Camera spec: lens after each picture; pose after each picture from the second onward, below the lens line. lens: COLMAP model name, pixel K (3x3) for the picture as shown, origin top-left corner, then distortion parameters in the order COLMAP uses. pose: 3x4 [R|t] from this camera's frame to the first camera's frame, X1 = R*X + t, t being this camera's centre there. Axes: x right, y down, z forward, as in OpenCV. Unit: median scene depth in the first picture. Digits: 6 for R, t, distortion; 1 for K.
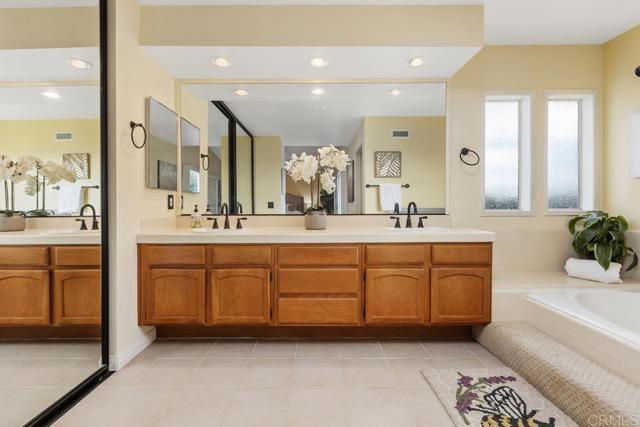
lens RADIAL K [[284.4, 0, 316.0], [0, 284.4, 208.8], [0, 0, 1]] dist [-0.001596, 0.000283]
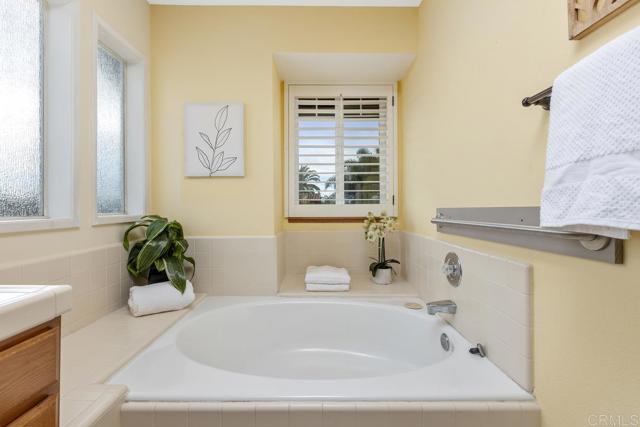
lens RADIAL K [[284.4, 0, 317.8], [0, 284.4, 202.7], [0, 0, 1]] dist [-0.001596, 0.000283]
pose [[-0.008973, 0.018257, 0.999793, 0.252922], [0.014697, 0.999728, -0.018124, -0.008181], [-0.999852, 0.014531, -0.009239, 0.661296]]
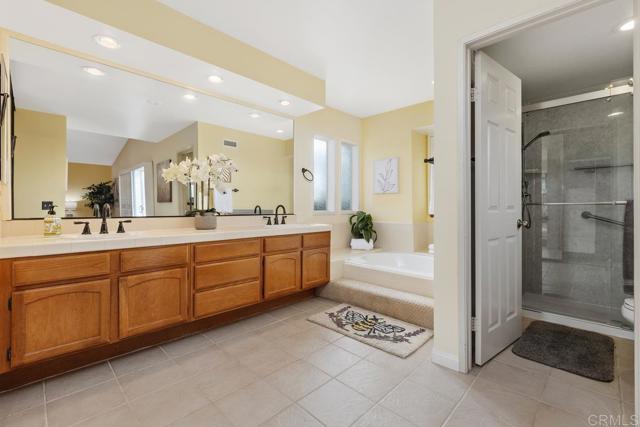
lens RADIAL K [[284.4, 0, 318.2], [0, 284.4, 207.6], [0, 0, 1]] dist [-0.001596, 0.000283]
pose [[0.699599, 0.006202, 0.714508, -0.570428], [0.000687, 0.999956, -0.009352, 0.000063], [-0.714535, 0.007034, 0.699564, -0.077840]]
